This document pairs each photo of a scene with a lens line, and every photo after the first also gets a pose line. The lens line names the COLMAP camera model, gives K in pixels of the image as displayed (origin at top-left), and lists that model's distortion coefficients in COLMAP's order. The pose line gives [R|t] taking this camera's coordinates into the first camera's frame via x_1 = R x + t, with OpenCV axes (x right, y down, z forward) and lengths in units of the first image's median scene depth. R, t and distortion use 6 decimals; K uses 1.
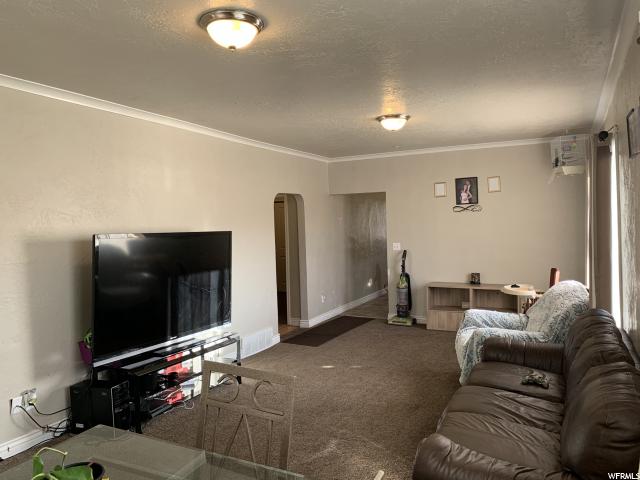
lens RADIAL K [[493.3, 0, 314.4], [0, 493.3, 237.5], [0, 0, 1]] dist [0.056341, -0.088462]
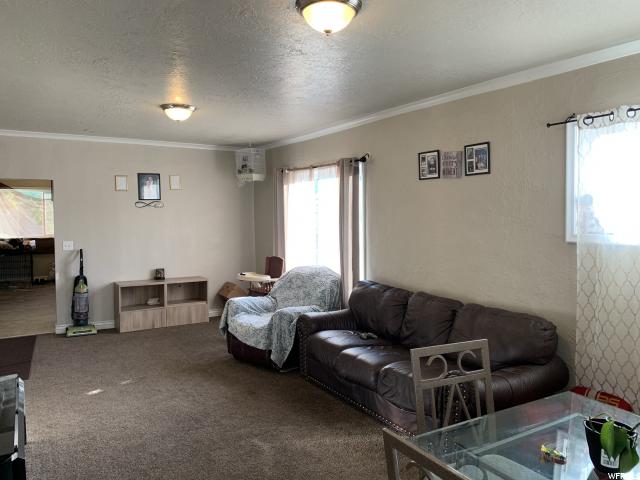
lens RADIAL K [[493.3, 0, 314.4], [0, 493.3, 237.5], [0, 0, 1]] dist [0.056341, -0.088462]
pose [[0.534902, -0.022724, 0.844609, -0.406263], [0.018493, 0.999714, 0.015184, -0.001492], [-0.844712, 0.007498, 0.535169, 0.212272]]
